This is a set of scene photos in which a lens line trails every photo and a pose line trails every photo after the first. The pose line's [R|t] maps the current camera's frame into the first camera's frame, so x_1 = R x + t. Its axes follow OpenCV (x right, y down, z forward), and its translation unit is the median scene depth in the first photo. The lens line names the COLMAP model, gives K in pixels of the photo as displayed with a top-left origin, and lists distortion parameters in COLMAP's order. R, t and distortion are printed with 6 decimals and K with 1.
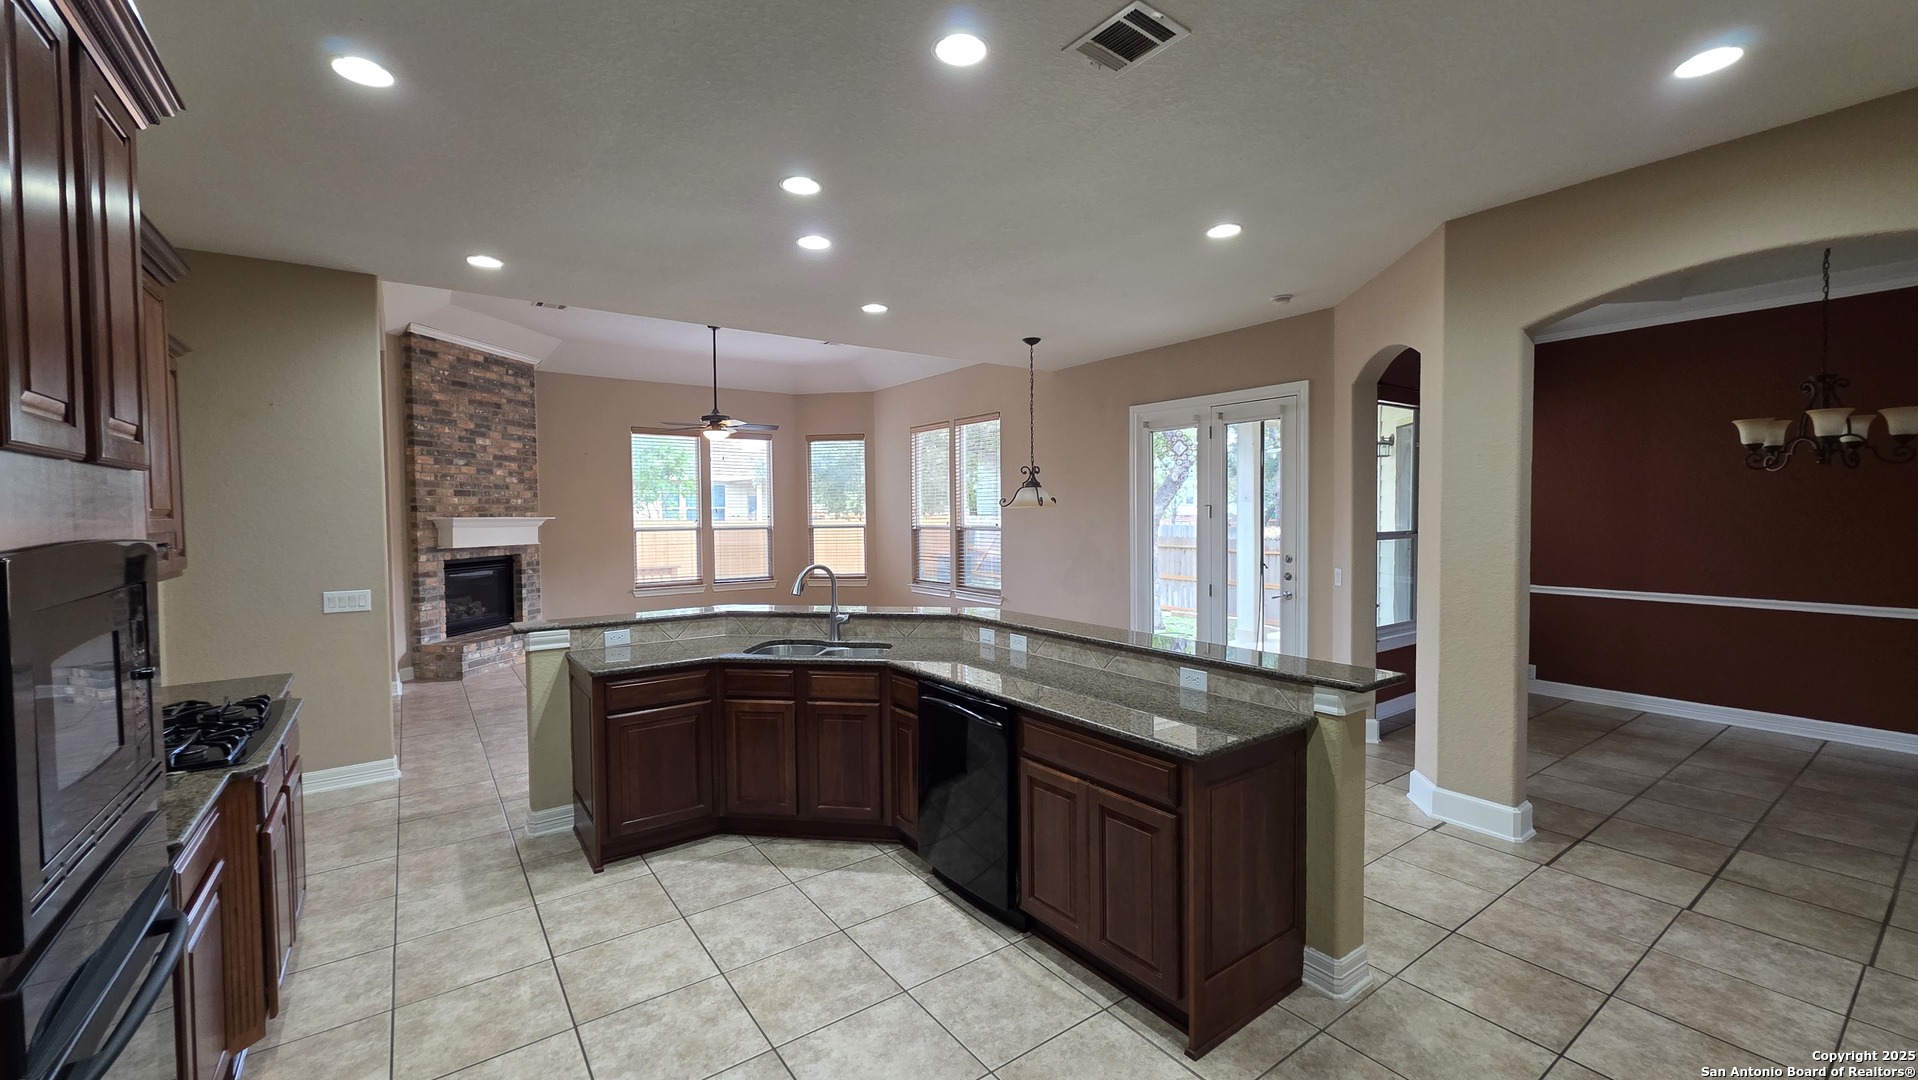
lens RADIAL K [[765.5, 0, 962.6], [0, 765.5, 535.6], [0, 0, 1]] dist [0.005703, -0.000067]
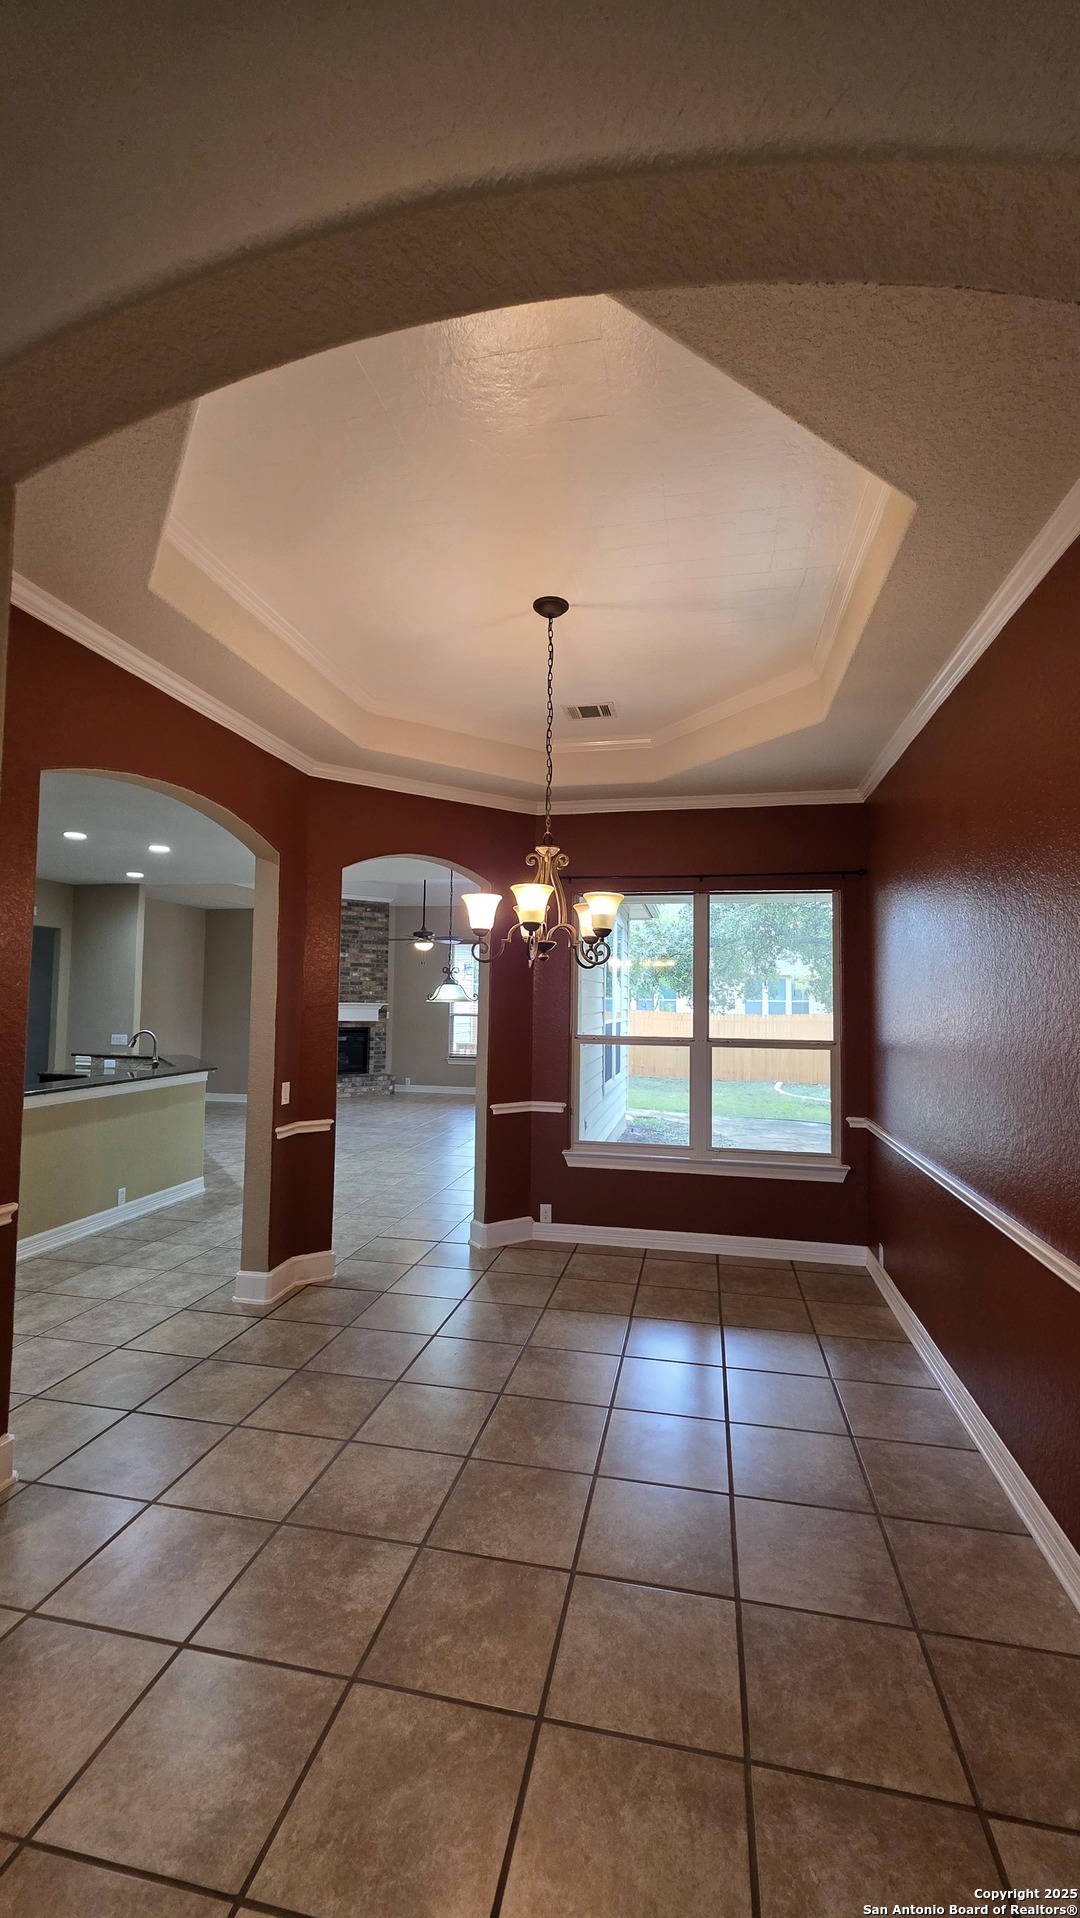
lens RADIAL K [[765.5, 0, 547.4], [0, 765.5, 966.6], [0, 0, 1]] dist [0.005703, -0.000067]
pose [[0.677673, -0.016393, -0.735181, 0.874568], [-0.043061, 0.997151, -0.061927, -0.019286], [0.734102, 0.073624, 0.675036, 0.251102]]
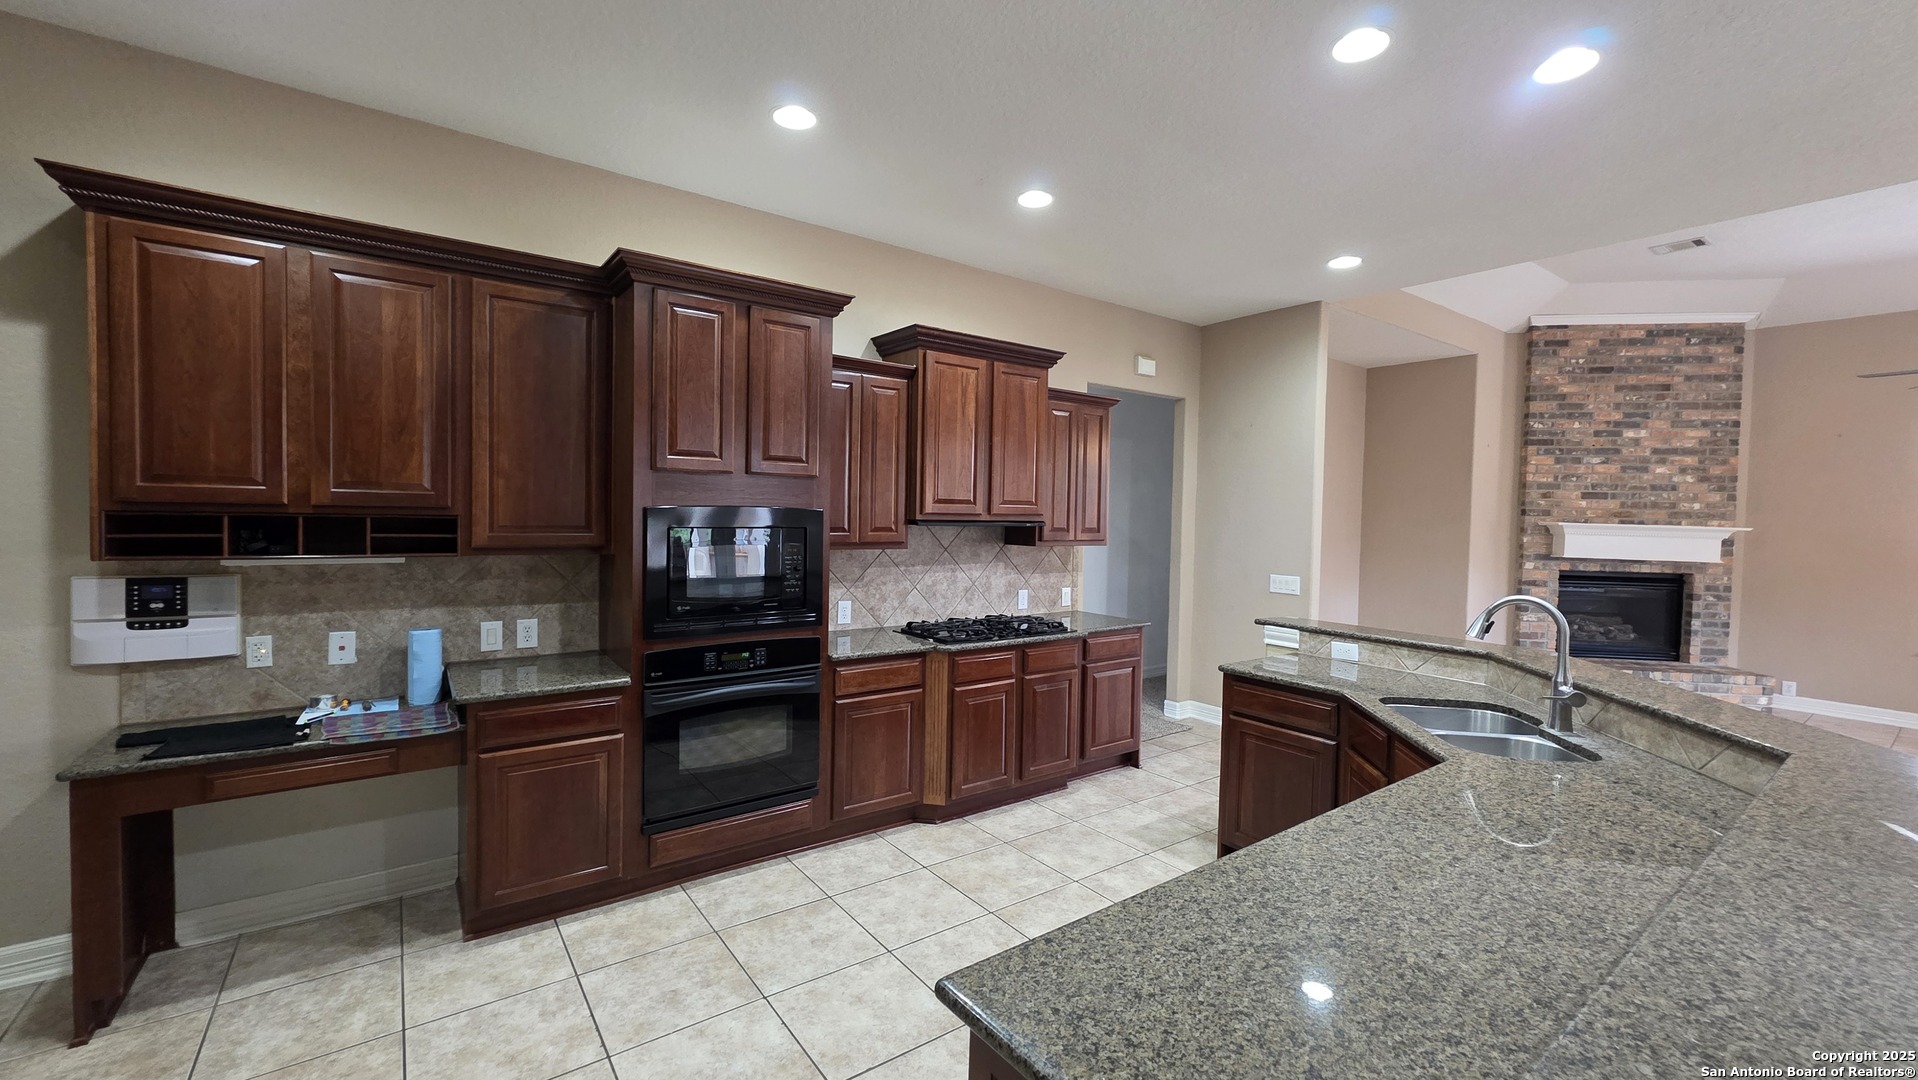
lens RADIAL K [[765.5, 0, 950.5], [0, 765.5, 532.9], [0, 0, 1]] dist [0.005703, -0.000067]
pose [[0.004977, 0.037067, -0.999300, 0.219014], [-0.054596, 0.997832, 0.036741, -0.005510], [0.998496, 0.054375, 0.006989, 0.272241]]
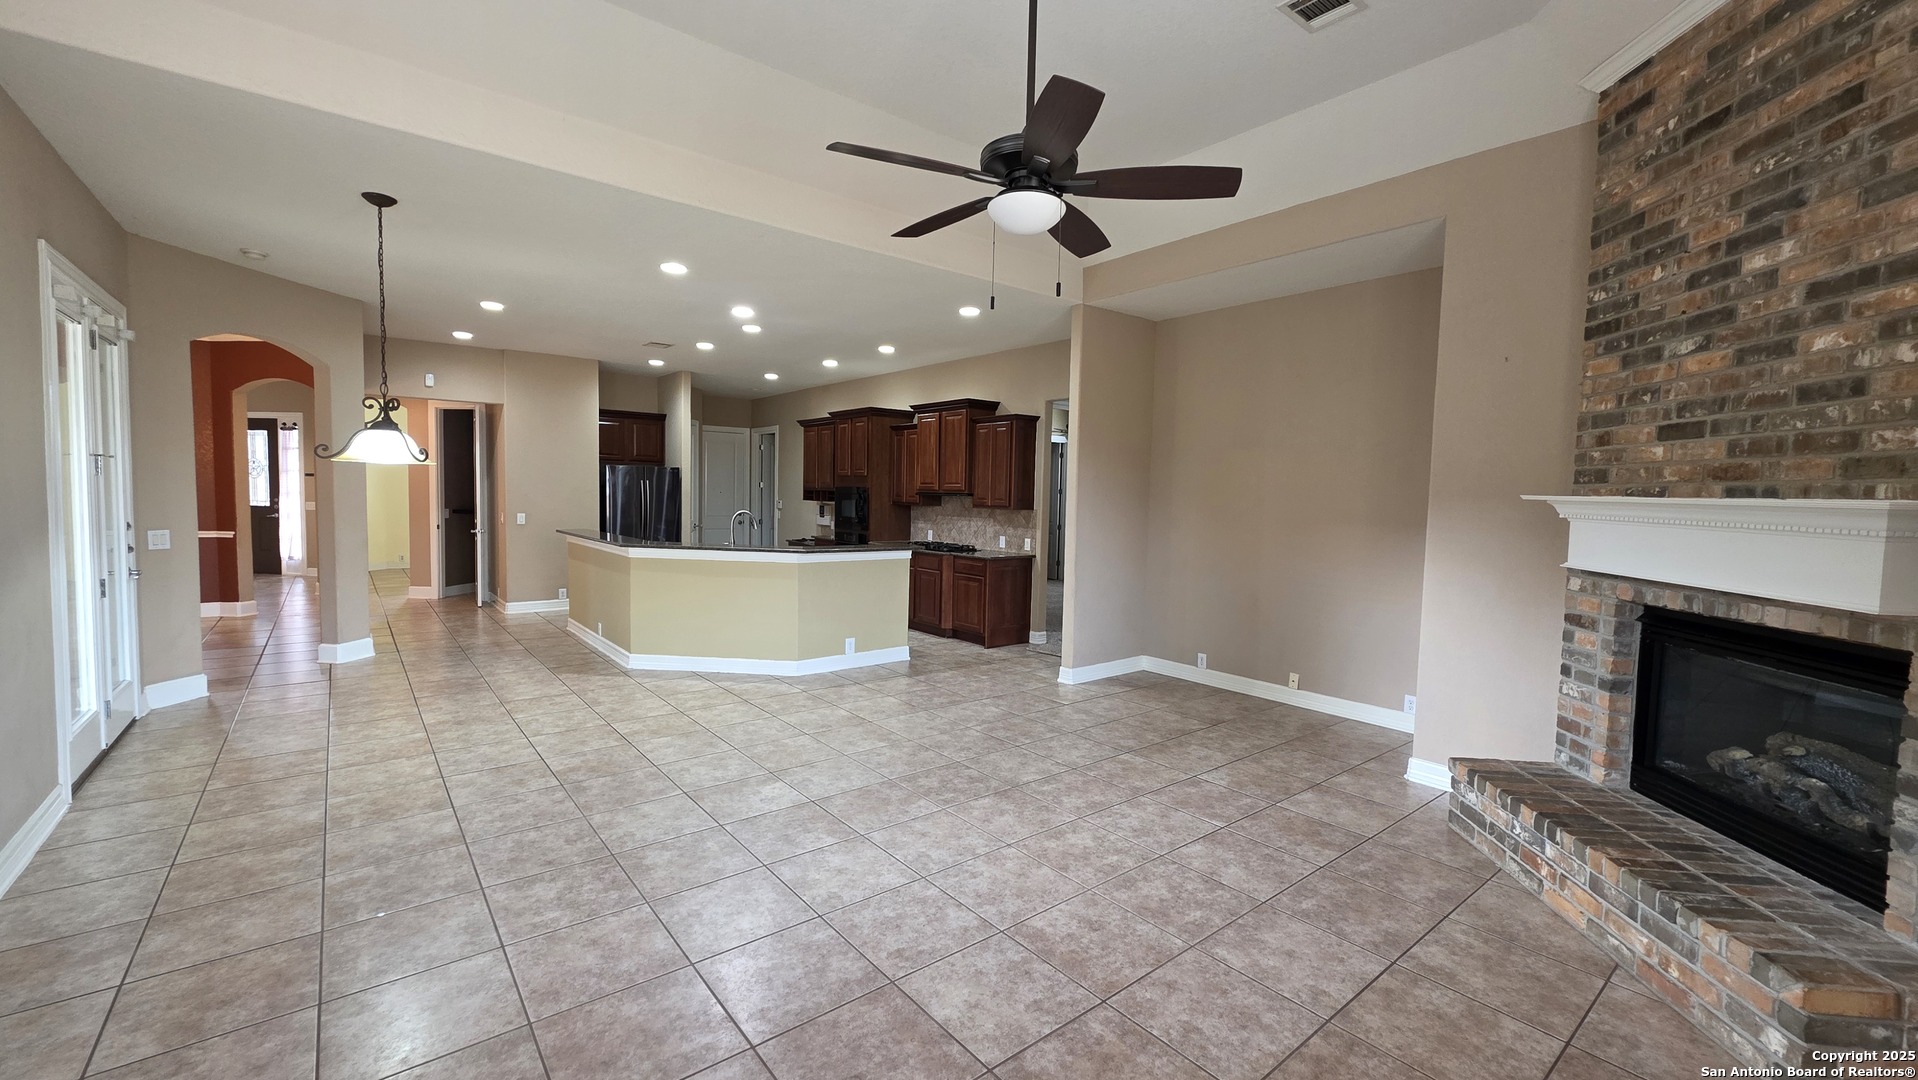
lens RADIAL K [[765.5, 0, 958.2], [0, 765.5, 532.2], [0, 0, 1]] dist [0.005703, -0.000067]
pose [[-0.998702, -0.011213, -0.049685, -0.293587], [-0.015528, 0.996059, 0.087322, -0.034408], [0.048510, 0.087980, -0.994940, 1.373412]]
